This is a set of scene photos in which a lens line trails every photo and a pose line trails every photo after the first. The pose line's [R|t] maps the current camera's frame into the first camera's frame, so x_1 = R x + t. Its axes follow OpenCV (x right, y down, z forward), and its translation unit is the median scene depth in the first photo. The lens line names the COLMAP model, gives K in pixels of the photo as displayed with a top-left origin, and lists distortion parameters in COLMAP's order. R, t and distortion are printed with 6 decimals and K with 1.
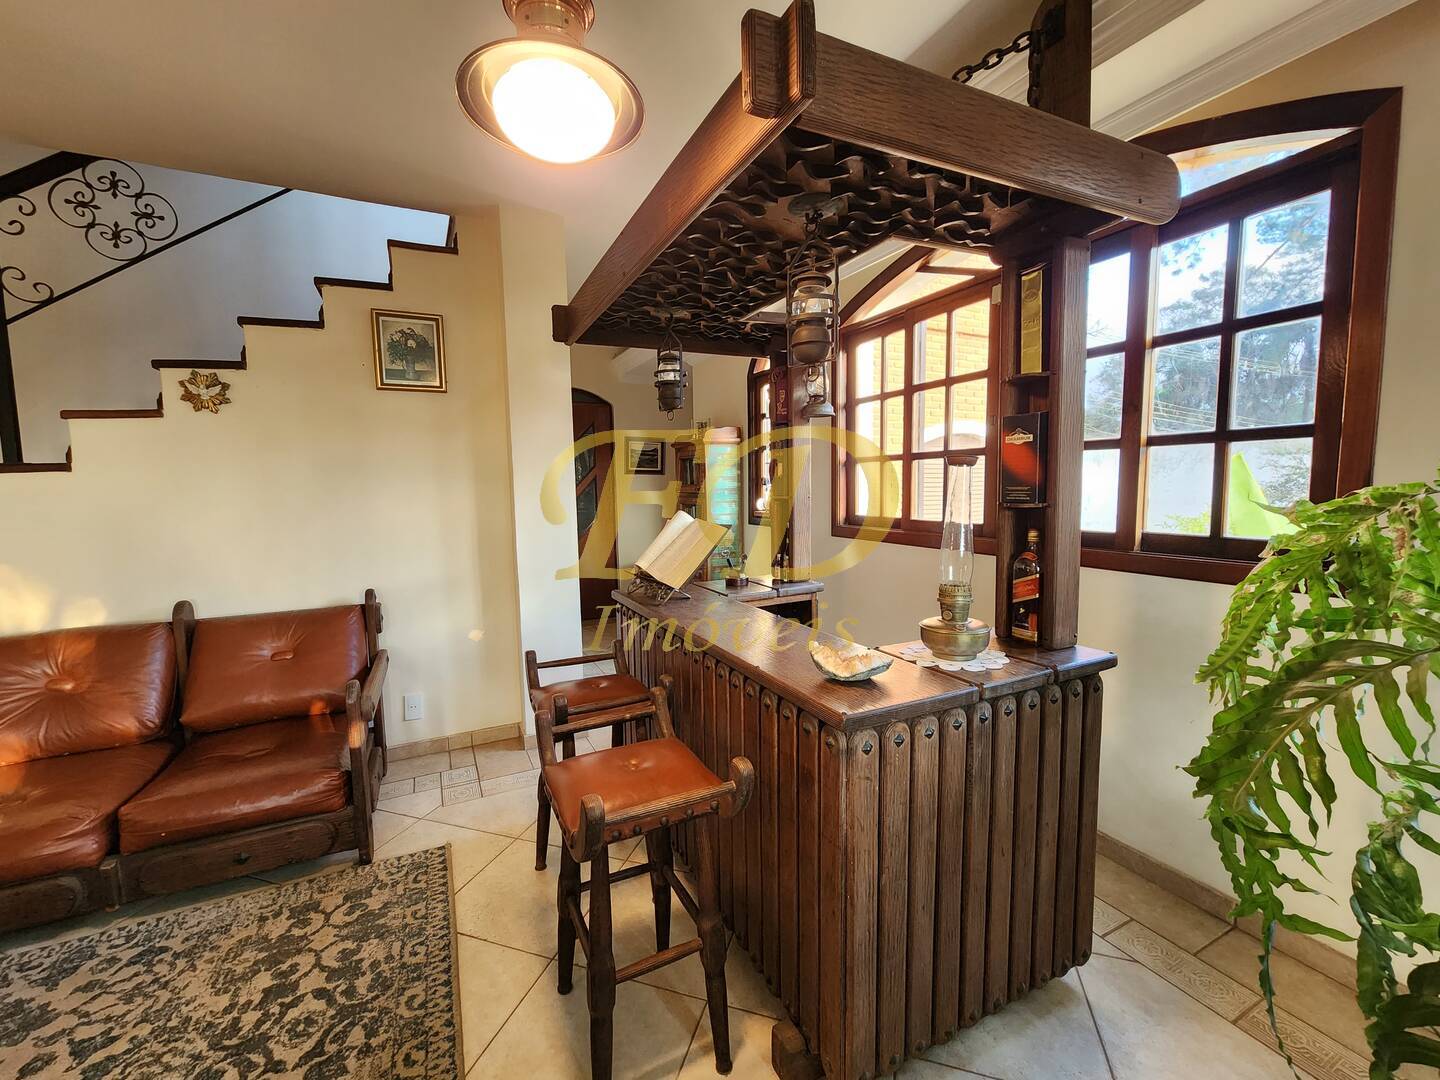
lens RADIAL K [[584.9, 0, 715.4], [0, 584.9, 536.6], [0, 0, 1]] dist [0.012780, -0.004966]
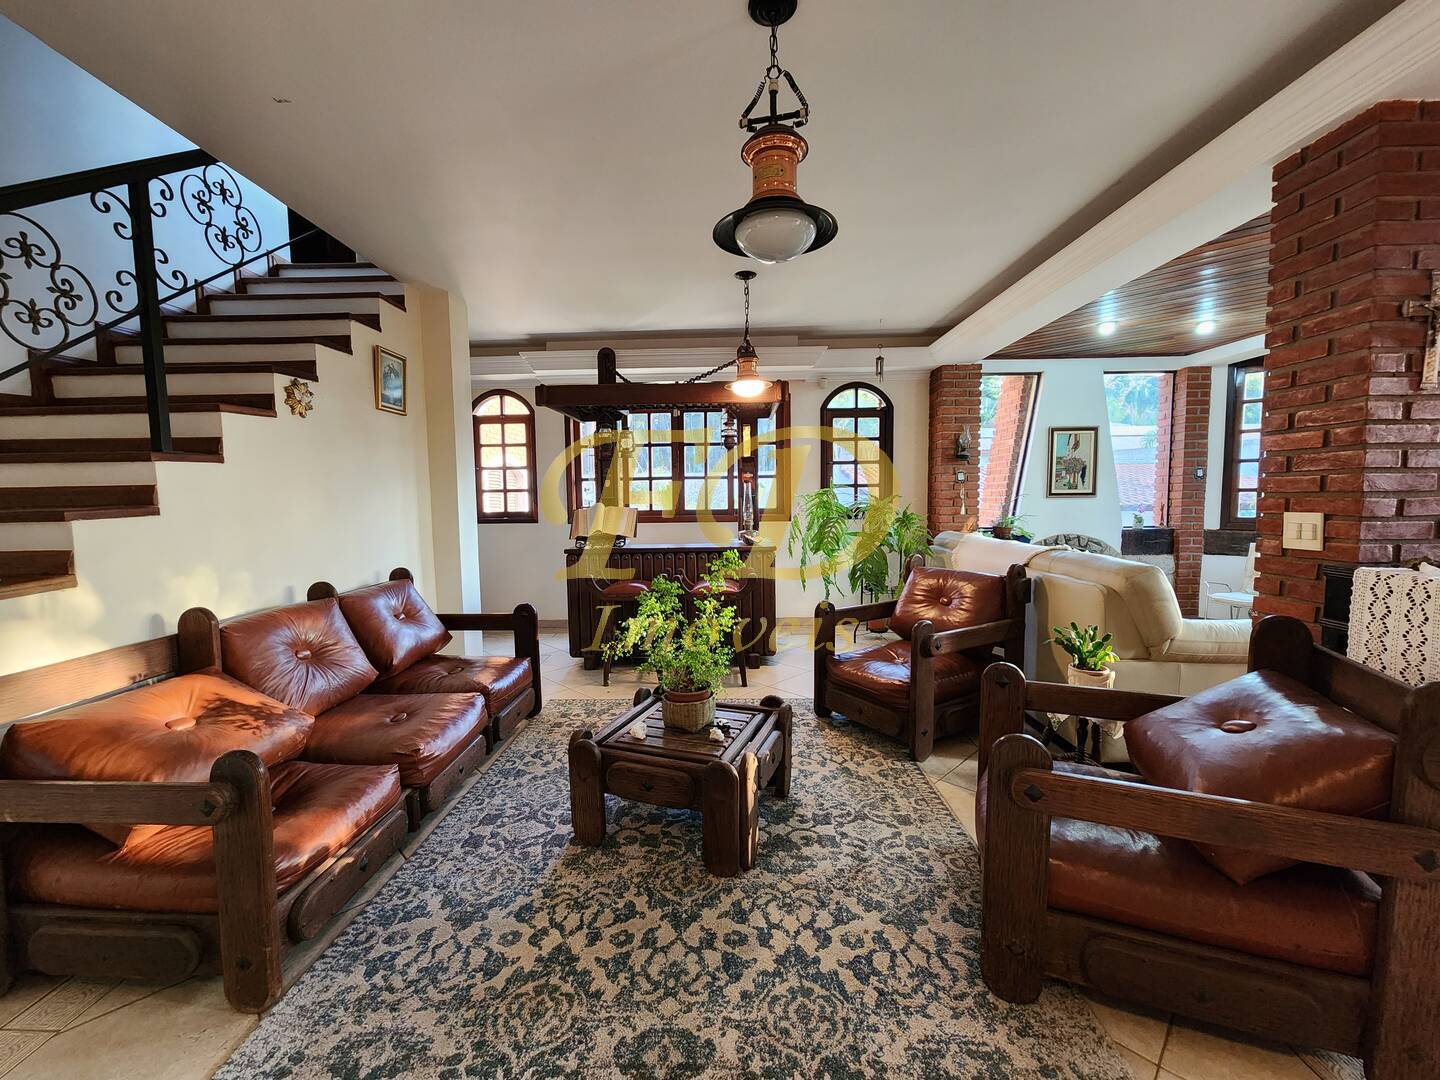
lens RADIAL K [[584.9, 0, 715.4], [0, 584.9, 536.6], [0, 0, 1]] dist [0.012780, -0.004966]
pose [[0.455305, -0.051457, 0.888847, -1.538754], [0.090222, 0.995856, 0.011436, 0.075005], [-0.885752, 0.074987, 0.458061, -0.195705]]
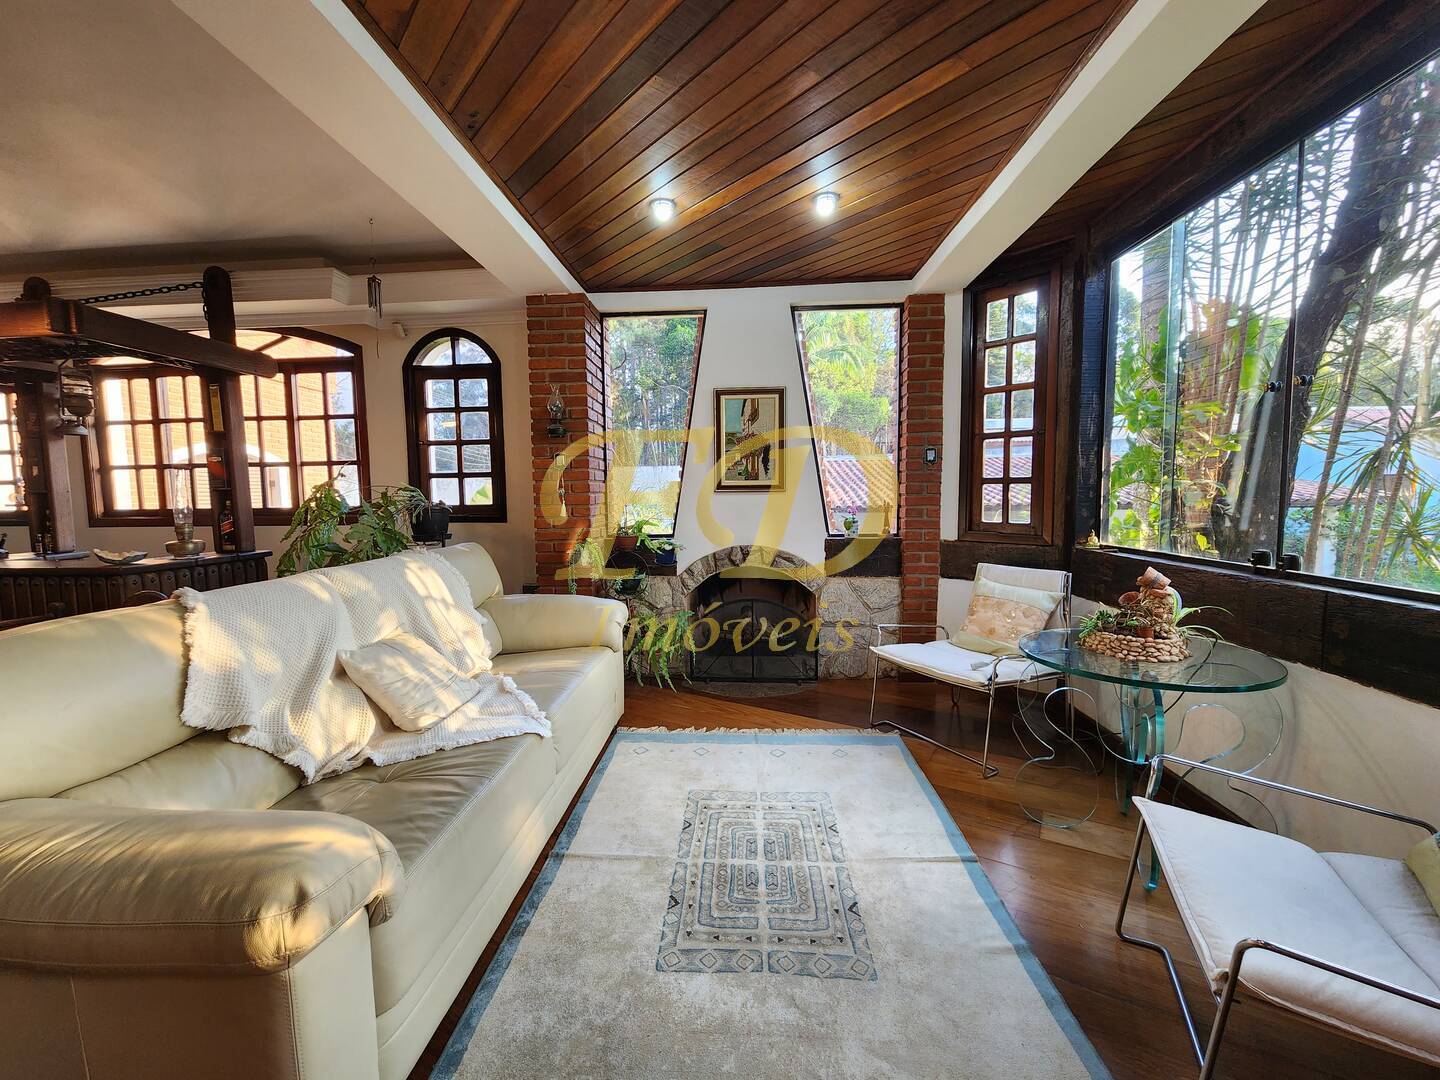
lens RADIAL K [[584.9, 0, 715.4], [0, 584.9, 536.6], [0, 0, 1]] dist [0.012780, -0.004966]
pose [[0.506348, -0.055361, 0.860550, -0.285442], [0.086838, 0.996138, 0.012988, 0.161890], [-0.857946, 0.068153, 0.509200, -1.077615]]
